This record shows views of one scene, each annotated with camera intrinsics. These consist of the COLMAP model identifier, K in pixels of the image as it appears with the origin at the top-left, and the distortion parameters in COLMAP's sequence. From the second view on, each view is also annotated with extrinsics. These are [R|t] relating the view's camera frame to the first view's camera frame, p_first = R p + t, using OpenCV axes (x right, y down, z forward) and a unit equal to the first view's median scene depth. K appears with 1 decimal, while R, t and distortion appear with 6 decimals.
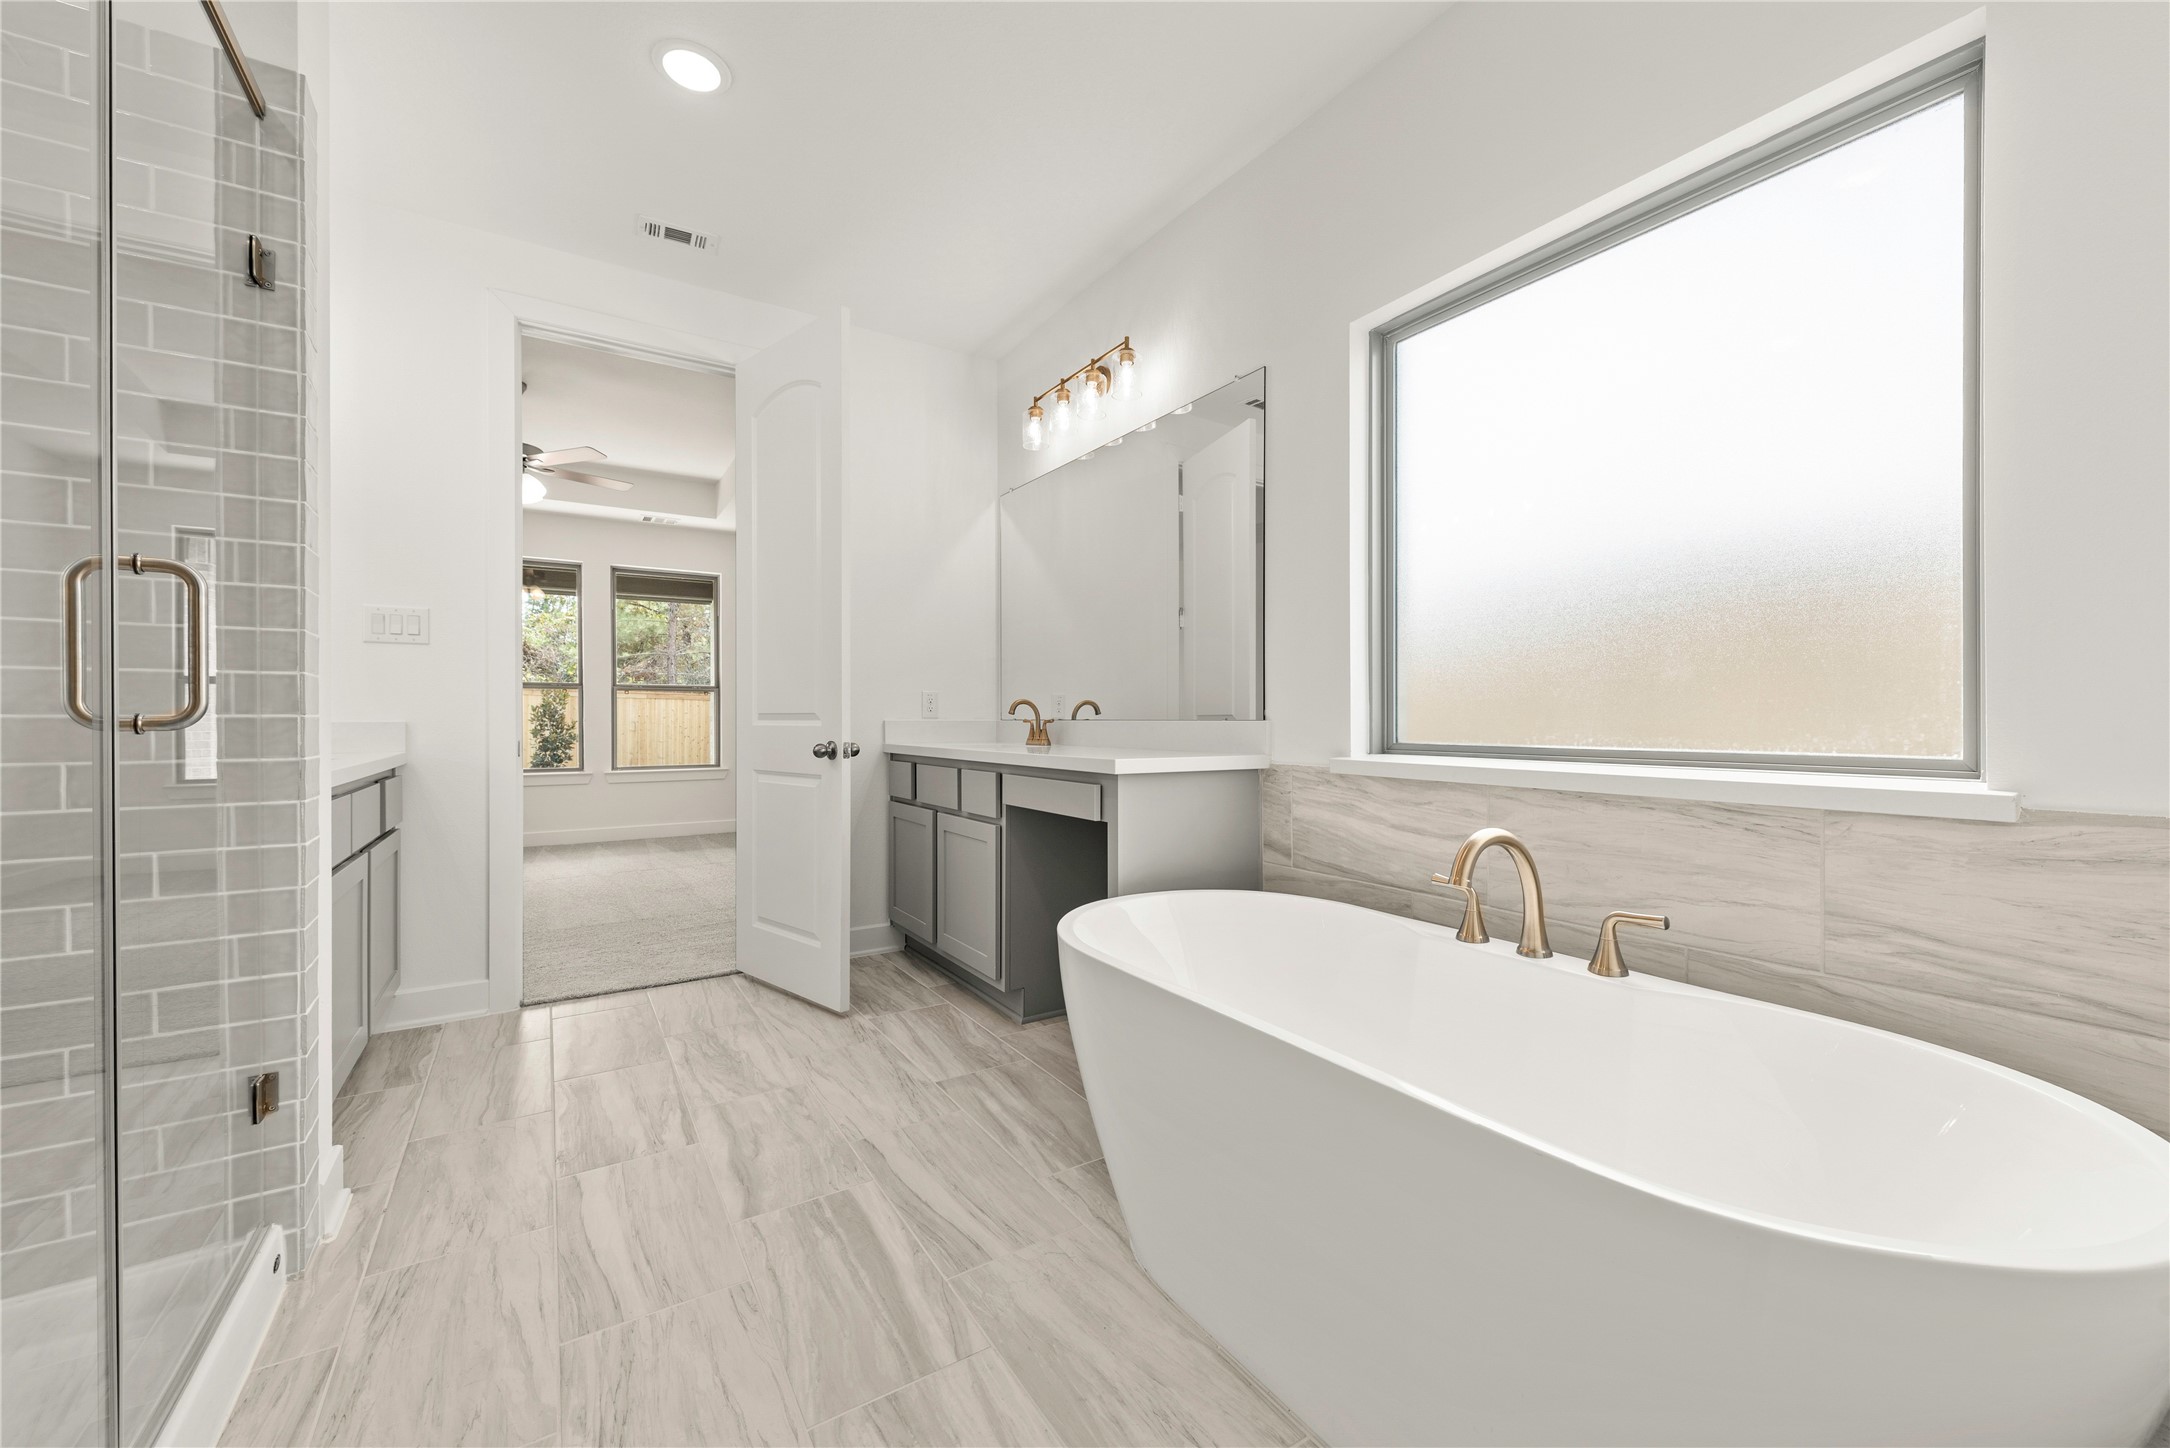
lens RADIAL K [[843.6, 0, 1090.7], [0, 843.6, 719.9], [0, 0, 1]] dist [0.001406, -0.000244]
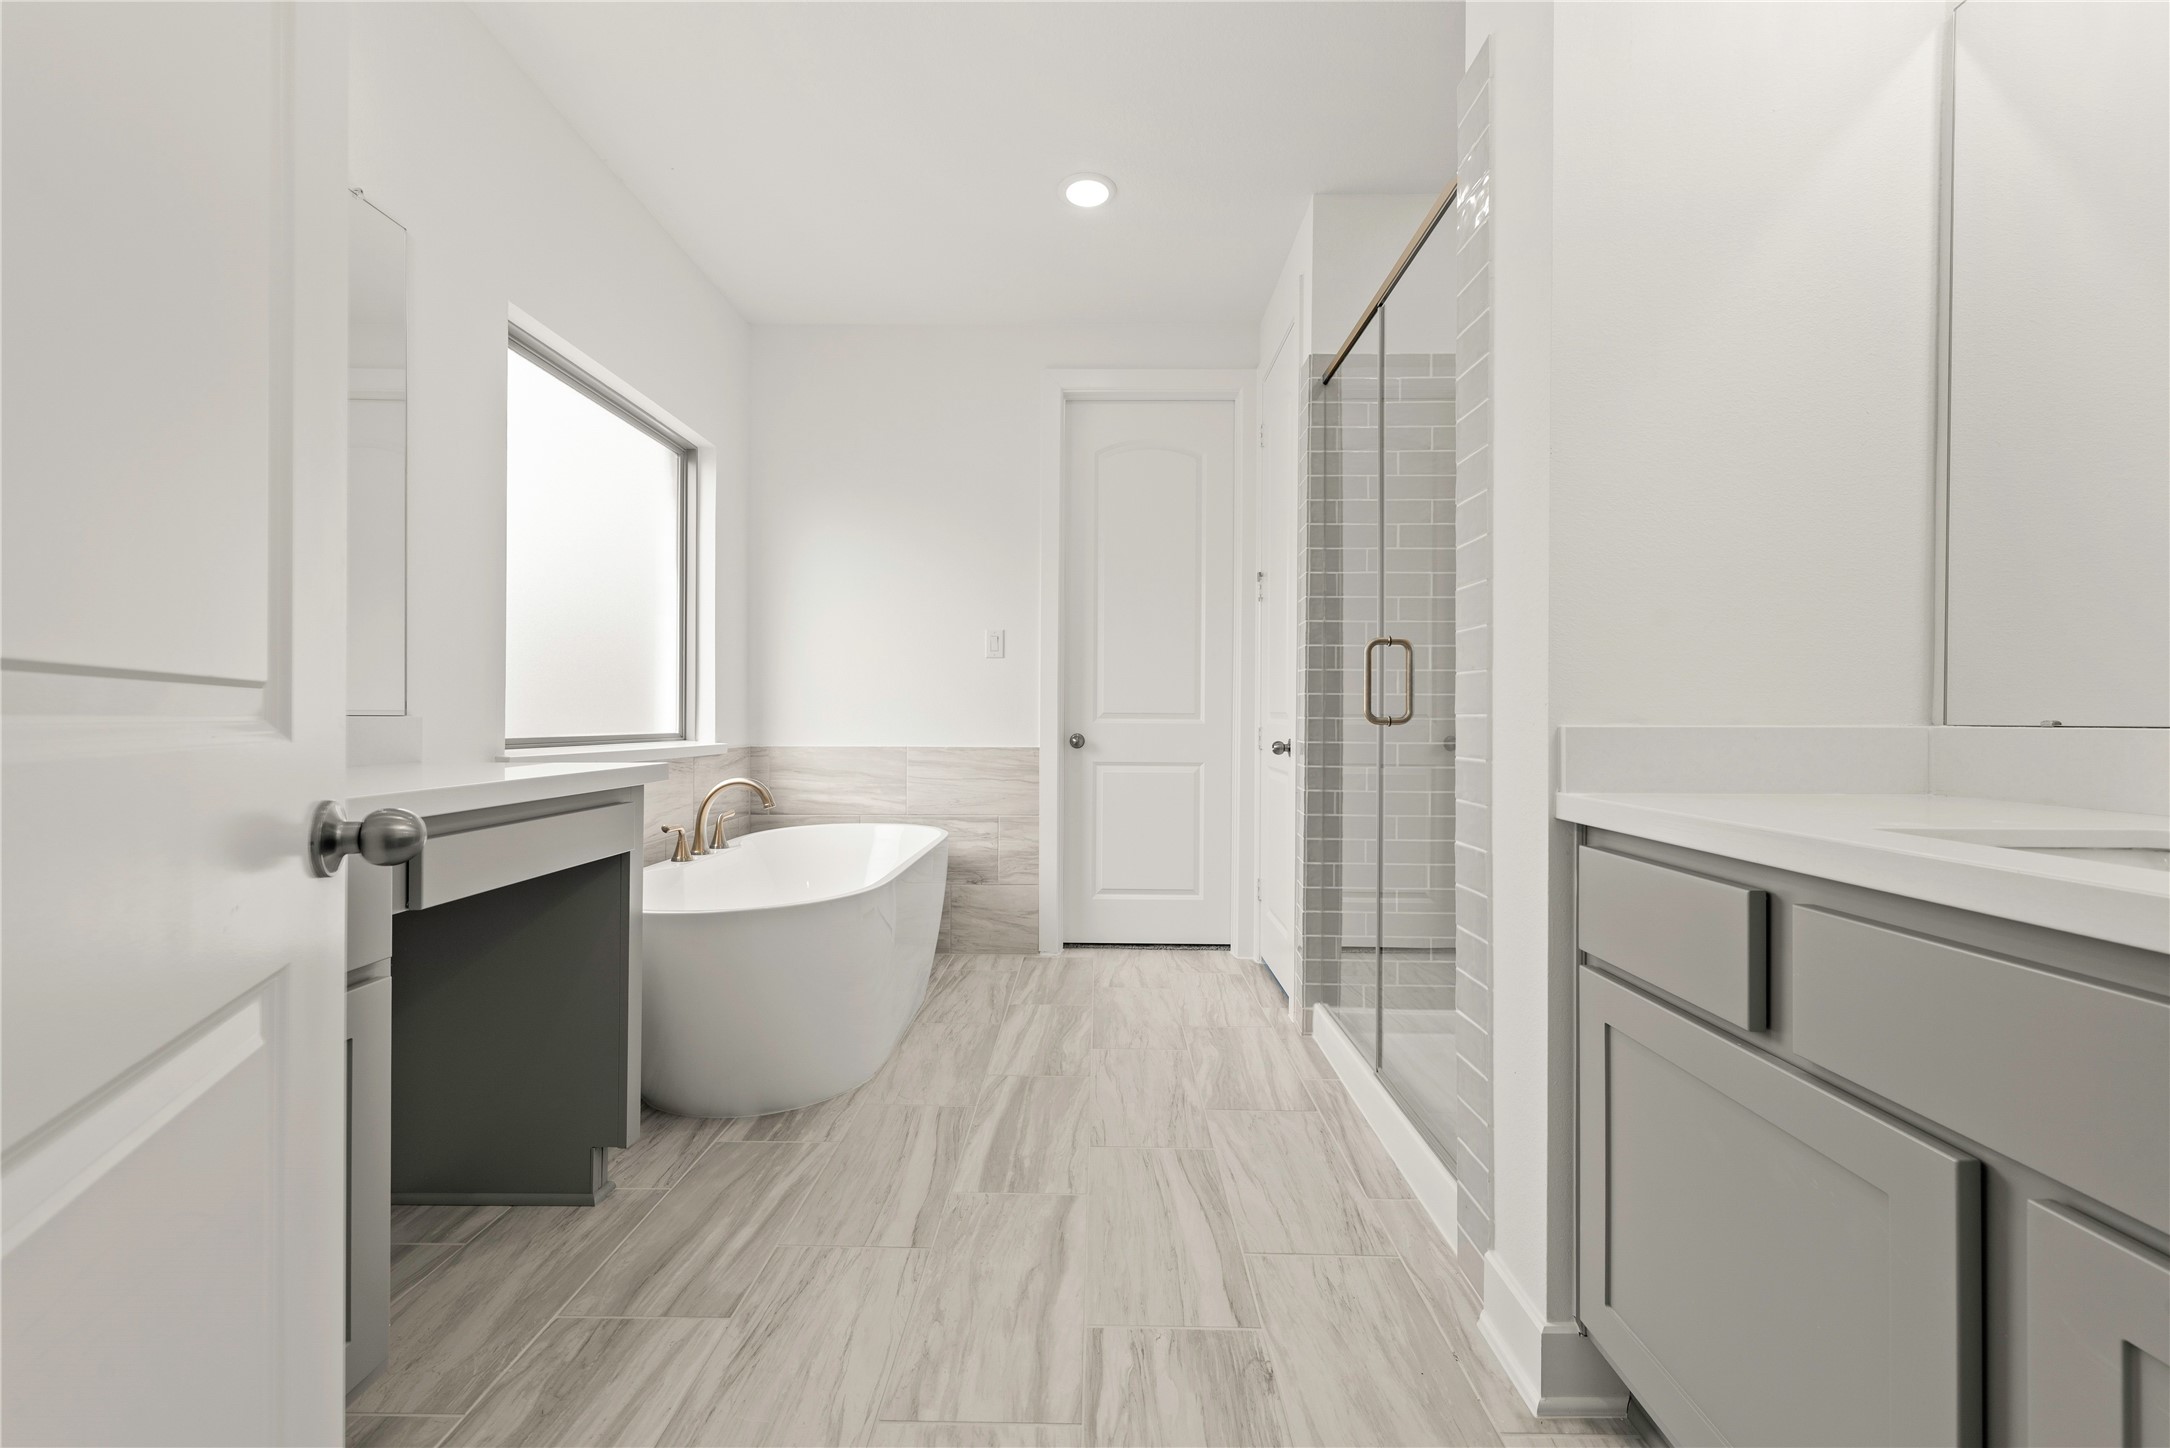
lens RADIAL K [[843.6, 0, 1074.8], [0, 843.6, 718.6], [0, 0, 1]] dist [0.001406, -0.000244]
pose [[-0.824227, -0.004143, 0.566245, -0.988167], [-0.002765, 0.999991, 0.003292, -0.003401], [-0.566253, 0.001148, -0.824231, 1.841088]]
